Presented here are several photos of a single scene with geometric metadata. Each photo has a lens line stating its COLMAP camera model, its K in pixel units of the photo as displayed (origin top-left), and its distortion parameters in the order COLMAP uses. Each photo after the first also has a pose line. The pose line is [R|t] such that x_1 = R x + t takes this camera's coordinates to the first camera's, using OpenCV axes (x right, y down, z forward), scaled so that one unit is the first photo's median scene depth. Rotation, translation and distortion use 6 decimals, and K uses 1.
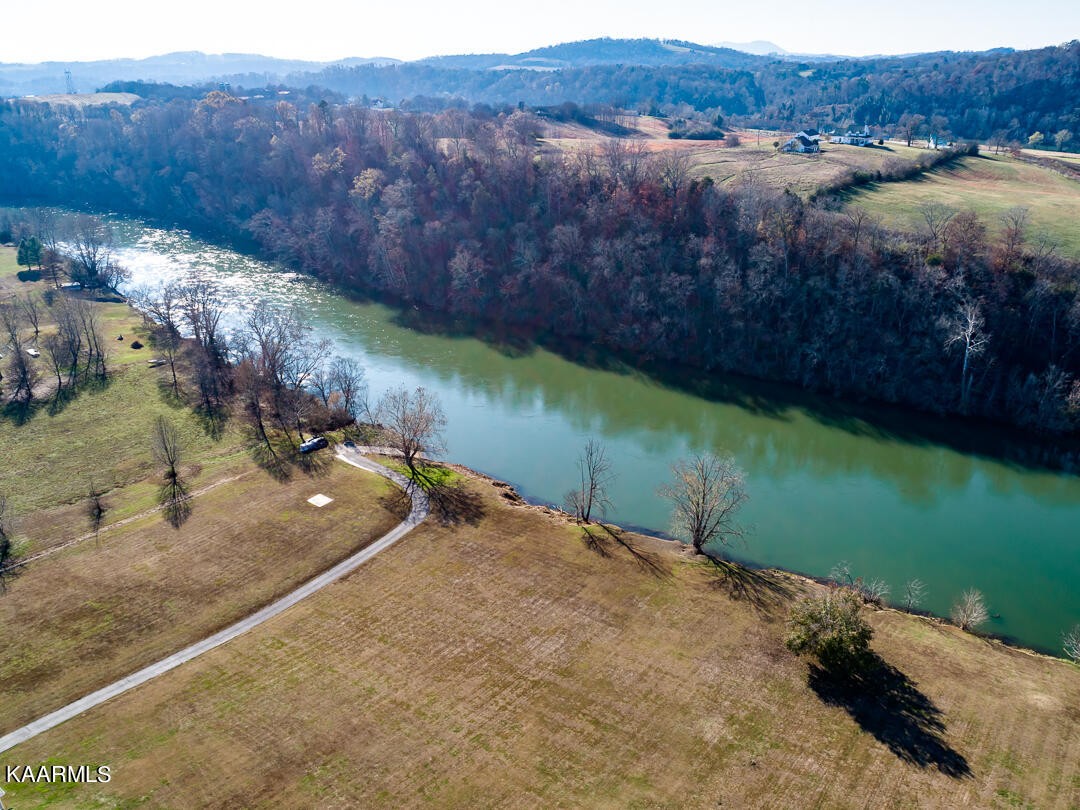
lens RADIAL K [[804.9, 0, 545.7], [0, 804.9, 411.9], [0, 0, 1]] dist [-0.025355, 0.008315]
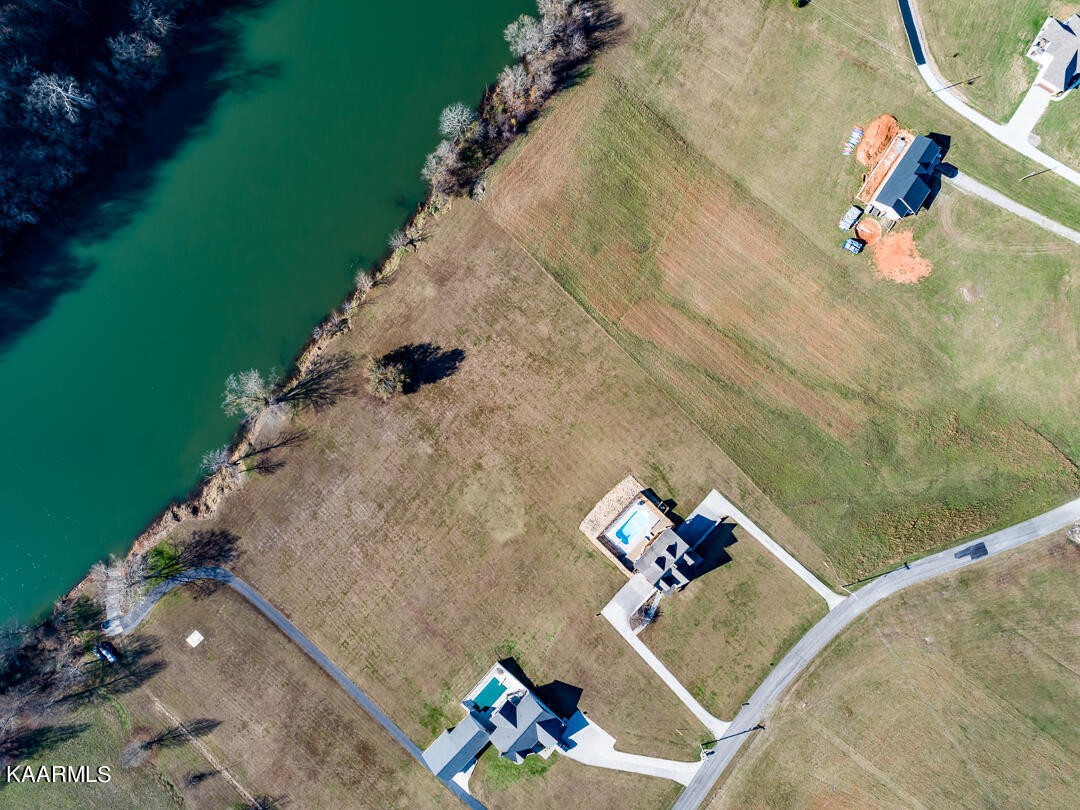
lens RADIAL K [[809.5, 0, 546.3], [0, 809.5, 403.9], [0, 0, 1]] dist [-0.025418, 0.008576]
pose [[0.147105, -0.989010, 0.014800, 0.210636], [0.393242, 0.072208, 0.916595, -0.959796], [-0.907590, -0.129016, 0.399543, -0.133934]]
